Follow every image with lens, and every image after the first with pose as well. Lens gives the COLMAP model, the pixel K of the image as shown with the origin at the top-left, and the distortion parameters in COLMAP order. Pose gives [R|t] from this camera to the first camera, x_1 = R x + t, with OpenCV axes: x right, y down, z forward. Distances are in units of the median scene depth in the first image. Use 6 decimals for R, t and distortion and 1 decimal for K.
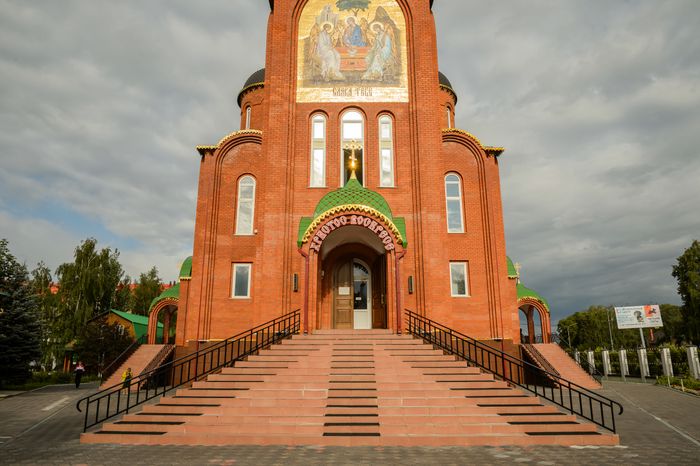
lens RADIAL K [[471.7, 0, 349.3], [0, 471.7, 231.0], [0, 0, 1]] dist [-0.045405, 0.008510]
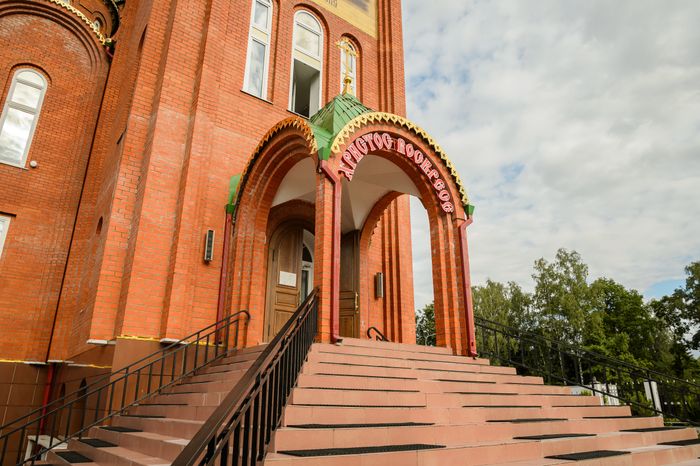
lens RADIAL K [[471.7, 0, 352.9], [0, 471.7, 234.8], [0, 0, 1]] dist [-0.045405, 0.008510]
pose [[0.794151, 0.215059, 0.568396, -0.269649], [-0.166498, 0.976500, -0.136843, 0.134295], [-0.584468, 0.014037, 0.811295, 0.473785]]
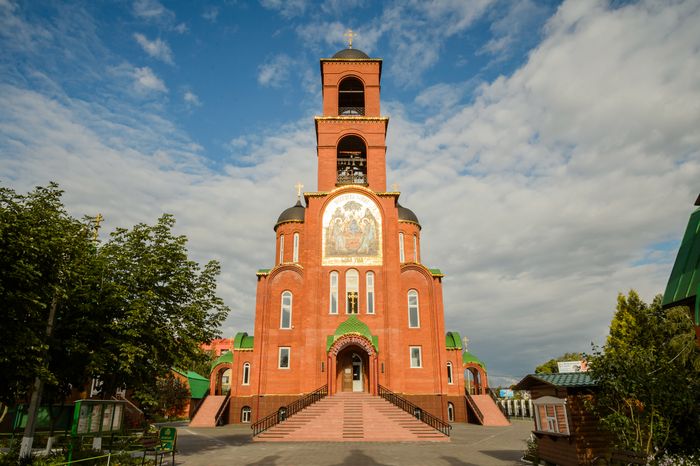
lens RADIAL K [[471.7, 0, 350.5], [0, 471.7, 231.1], [0, 0, 1]] dist [-0.045405, 0.008510]
pose [[0.999938, 0.002502, 0.010888, -0.022292], [-0.001582, 0.996488, -0.083726, -0.271660], [-0.011059, 0.083704, 0.996429, -0.925074]]
